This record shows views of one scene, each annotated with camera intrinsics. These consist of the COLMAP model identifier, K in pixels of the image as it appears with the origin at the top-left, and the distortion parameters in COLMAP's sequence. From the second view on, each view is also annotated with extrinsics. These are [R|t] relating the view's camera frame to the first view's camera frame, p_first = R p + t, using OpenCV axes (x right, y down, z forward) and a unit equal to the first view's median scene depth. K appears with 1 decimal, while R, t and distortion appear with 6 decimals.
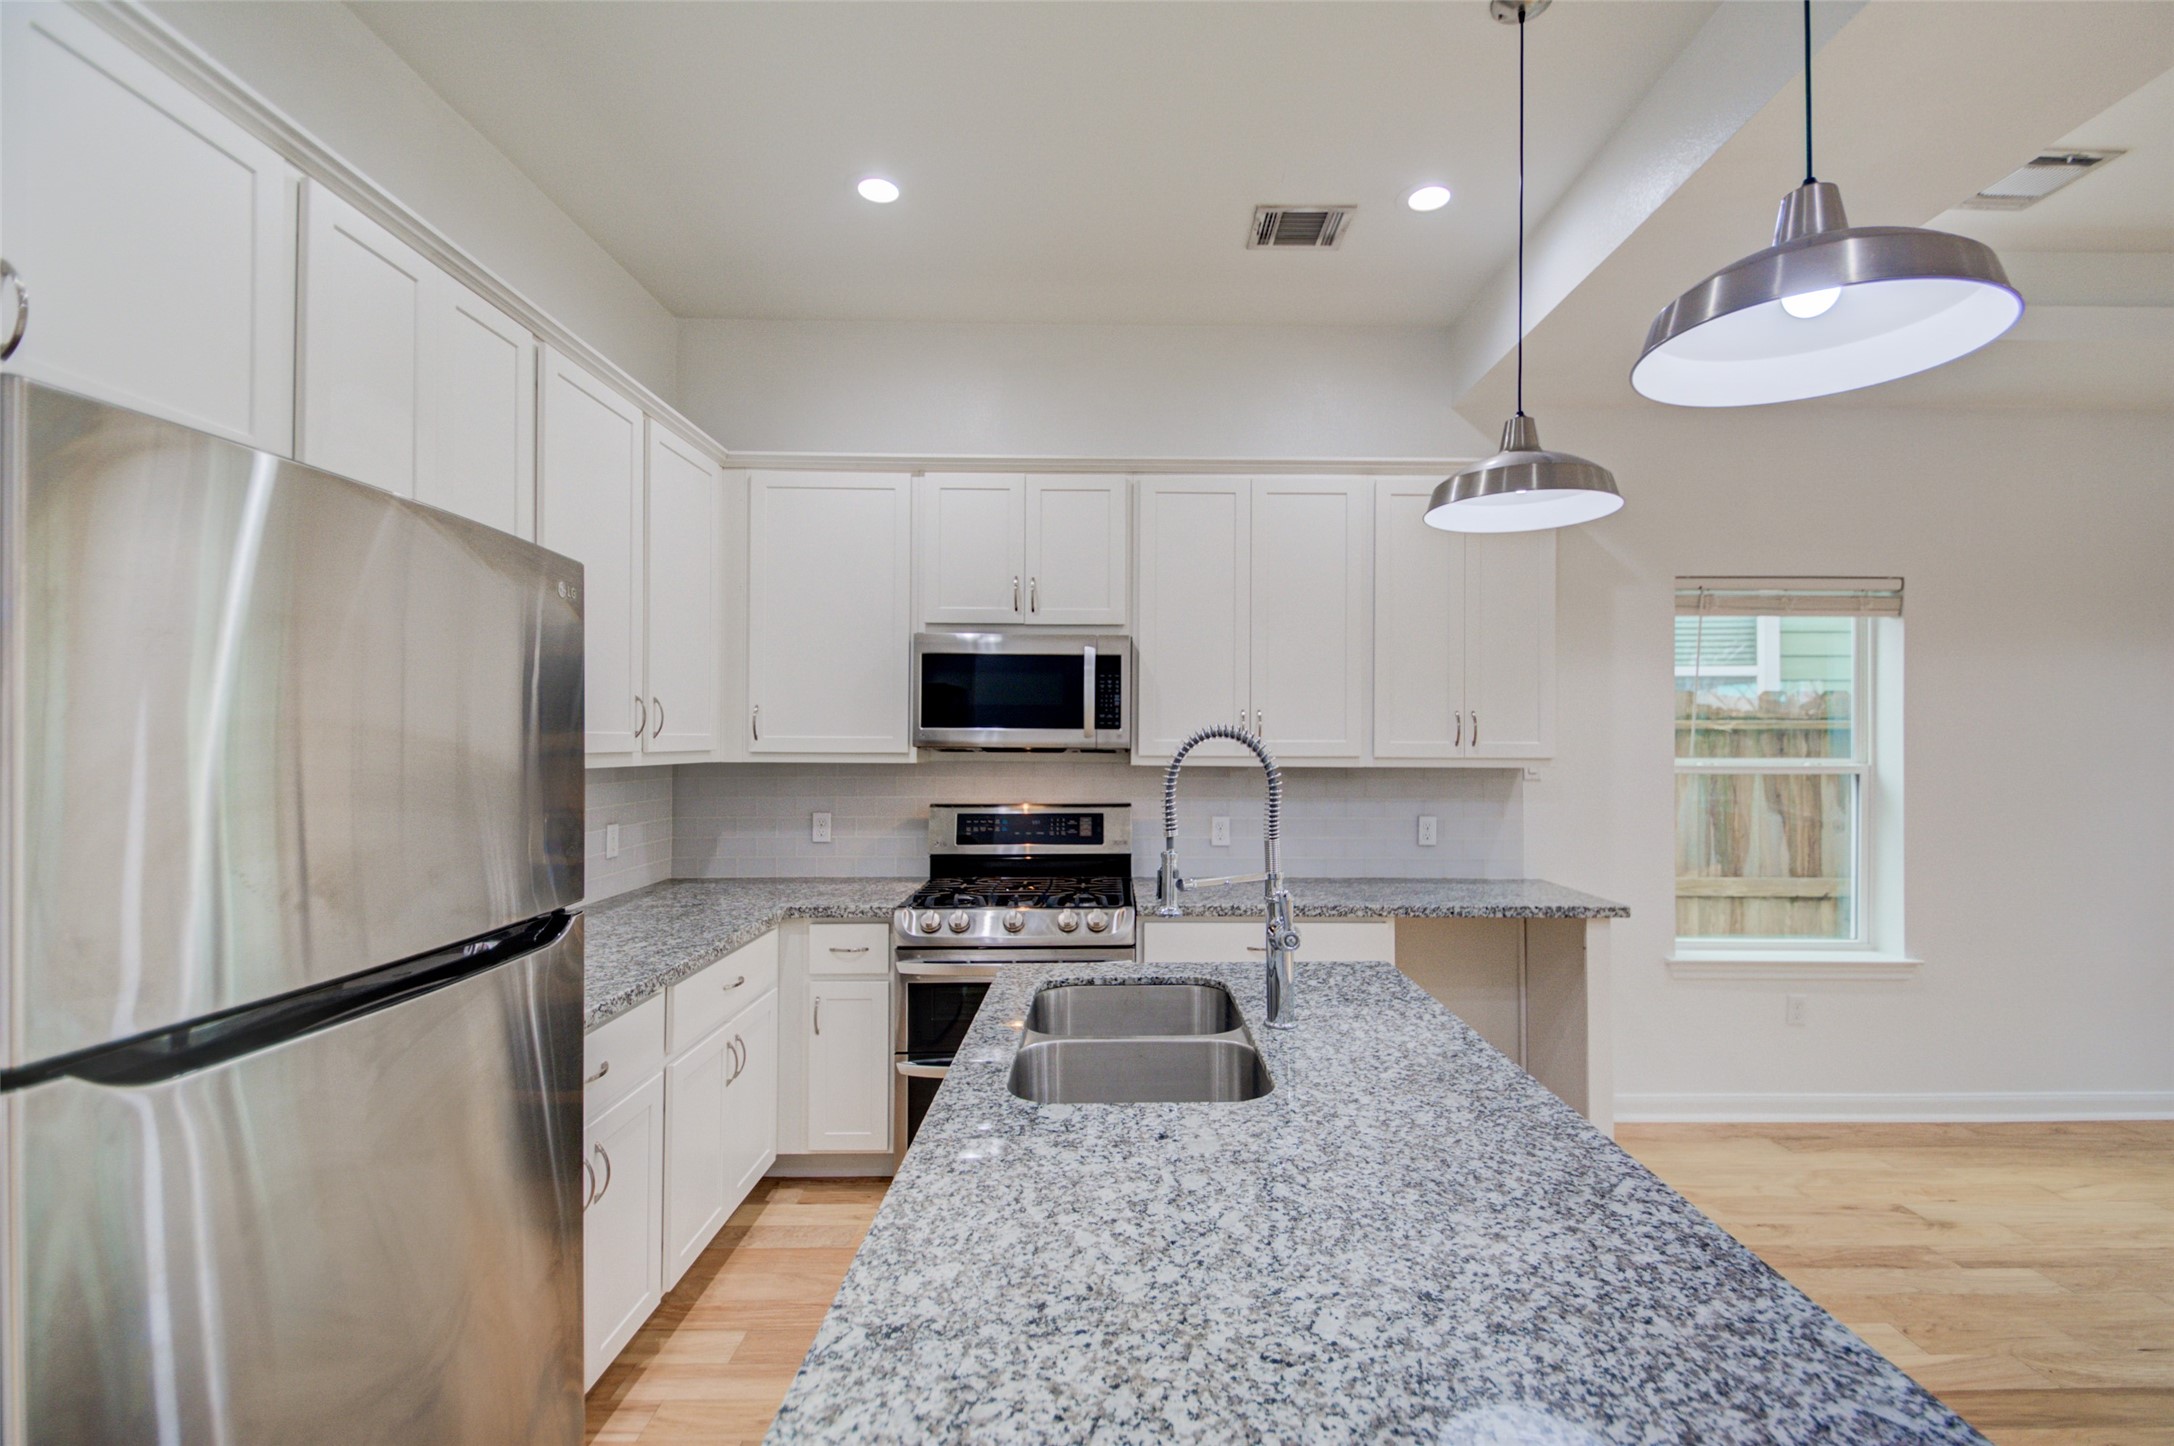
lens RADIAL K [[975.5, 0, 1130.2], [0, 975.5, 735.0], [0, 0, 1]] dist [0.024012, -0.013877]
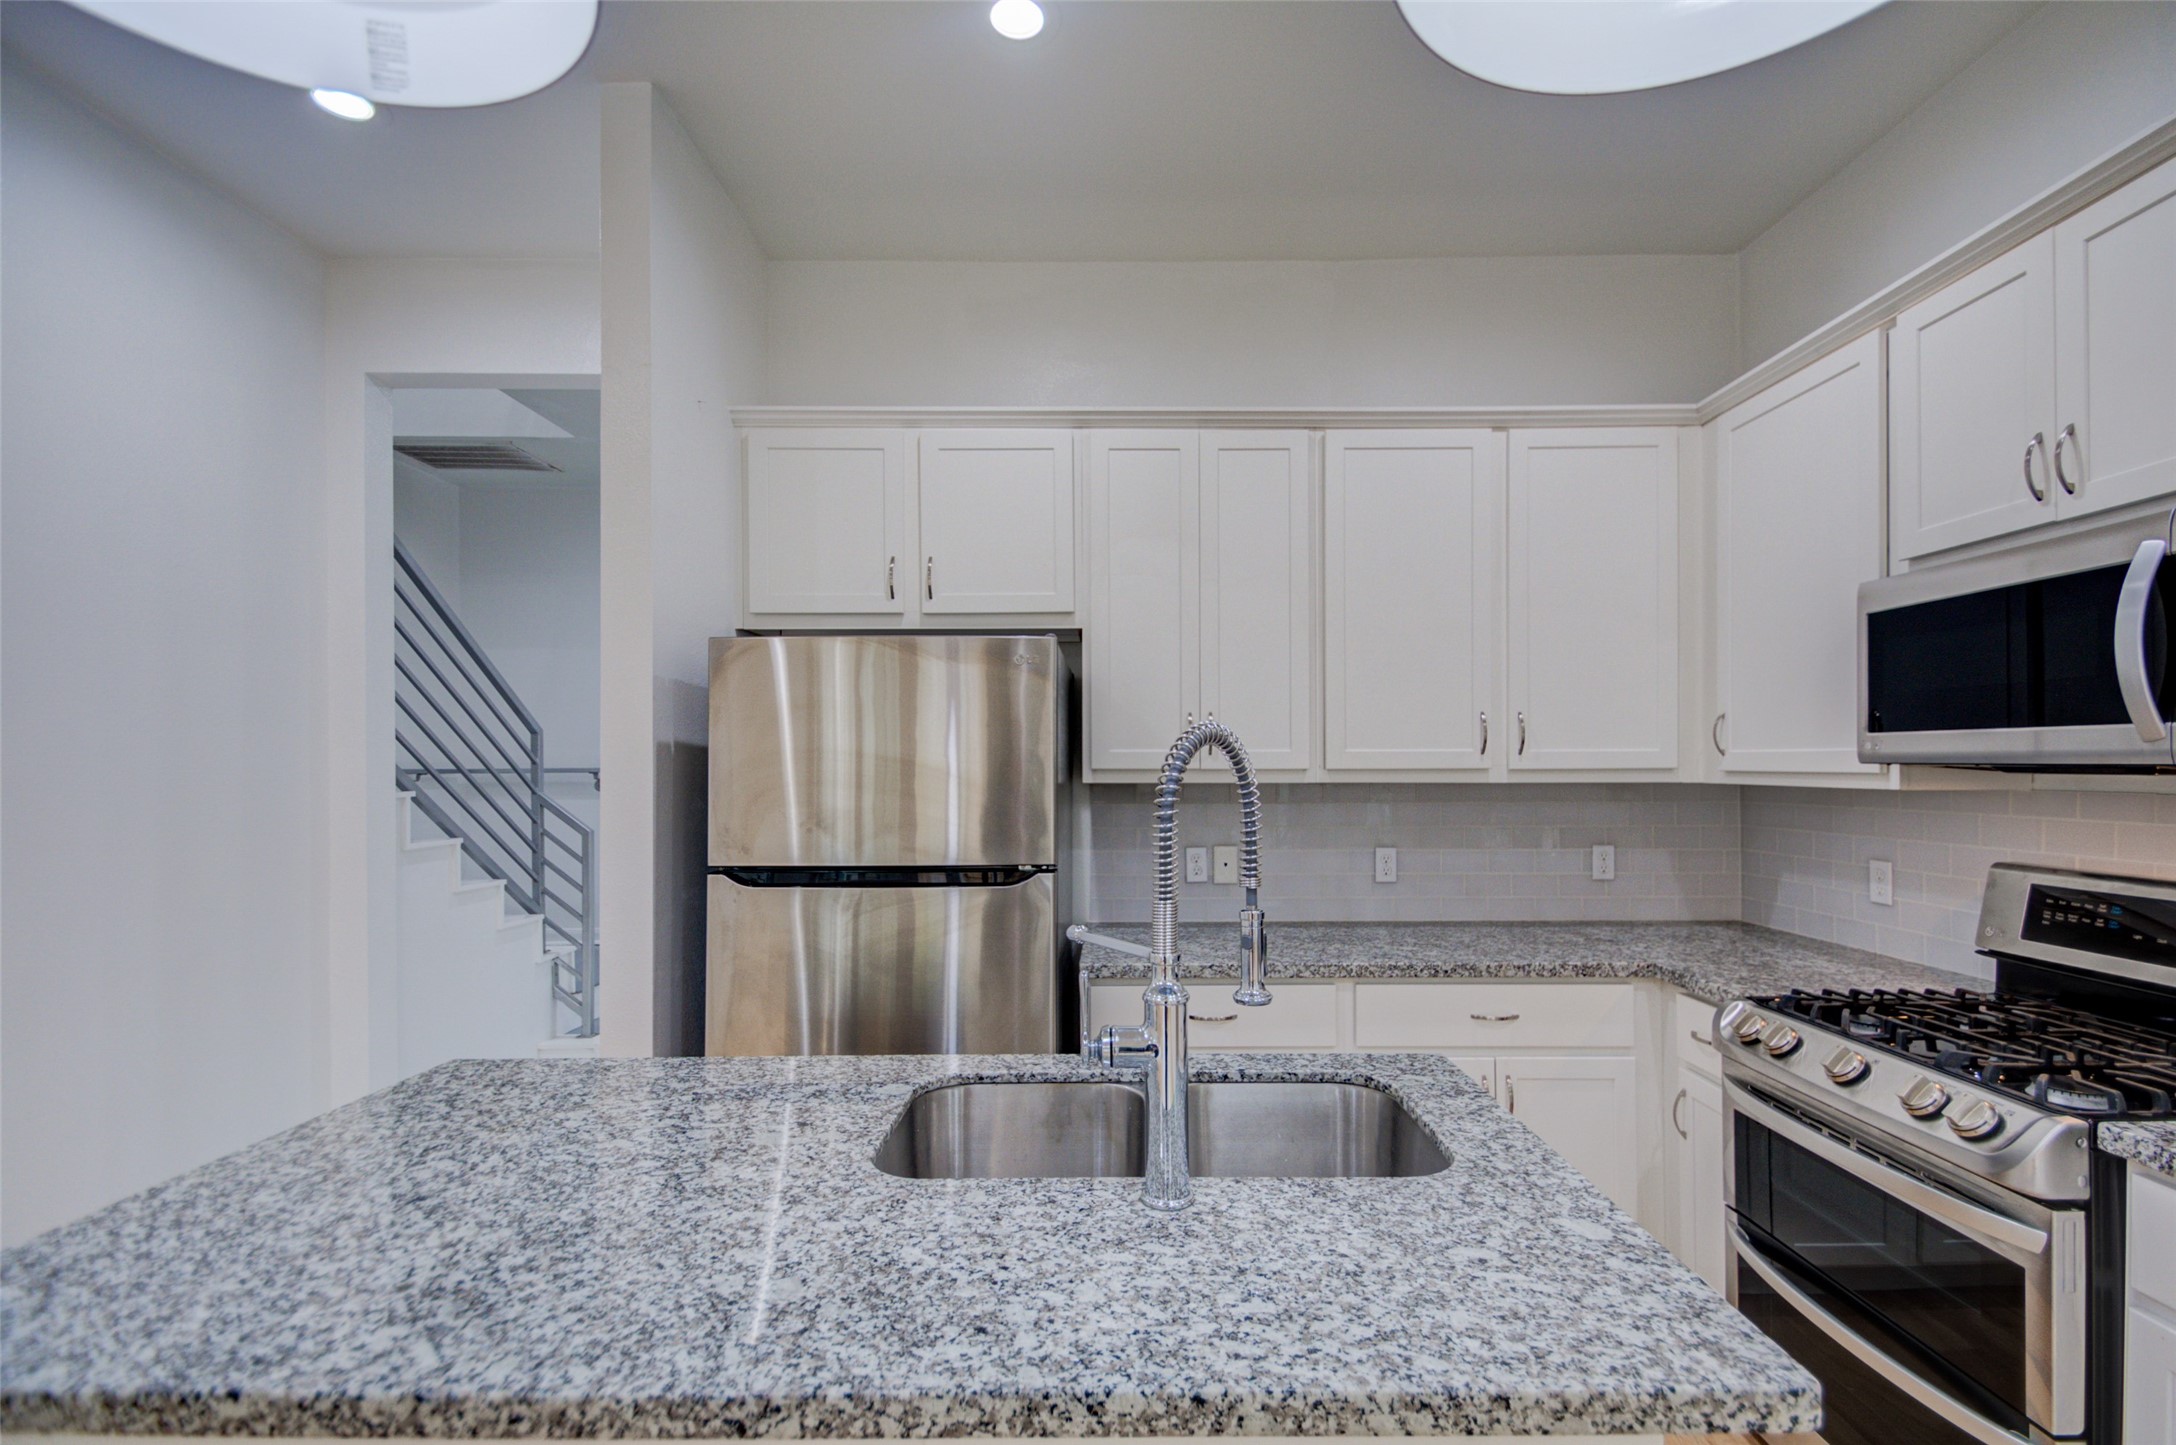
lens RADIAL K [[976.4, 0, 1100.6], [0, 976.4, 751.9], [0, 0, 1]] dist [0.024012, -0.013877]
pose [[-0.031007, -0.015122, -0.999405, 0.449911], [0.009366, 0.999837, -0.015419, 0.011264], [0.999475, -0.009838, -0.030860, 0.561619]]
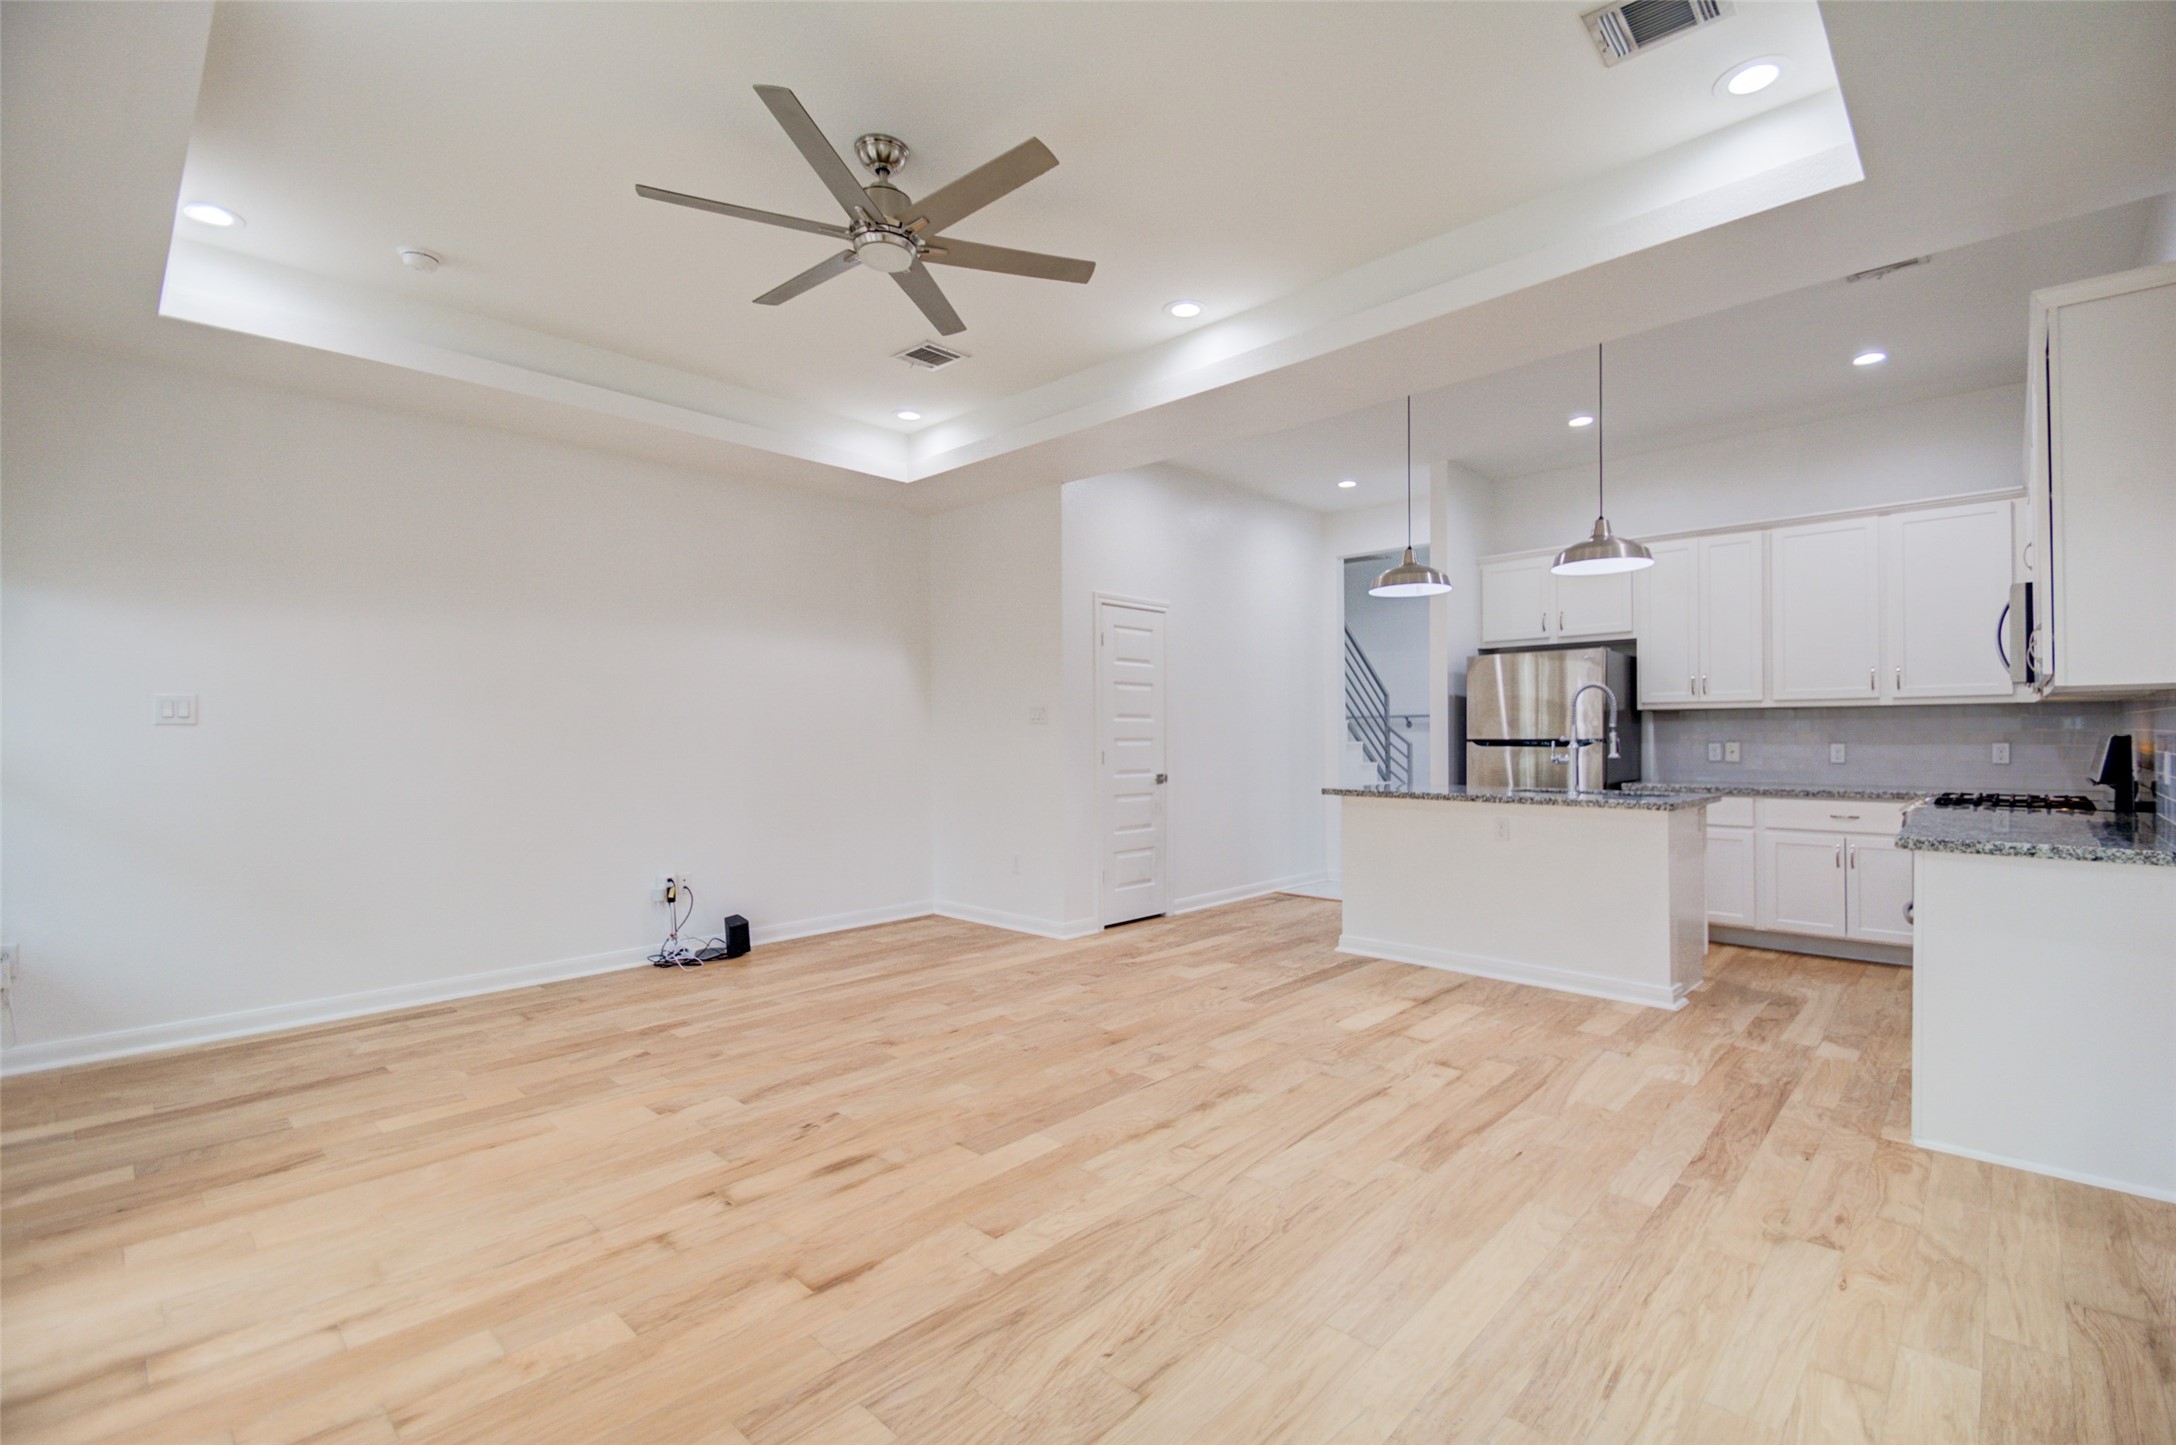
lens RADIAL K [[976.4, 0, 1133.0], [0, 976.4, 746.0], [0, 0, 1]] dist [0.024012, -0.013877]
pose [[-0.673122, 0.013134, -0.739415, 1.655398], [0.011910, 0.999905, 0.006919, 0.072475], [0.739436, -0.004149, -0.673214, 1.082172]]
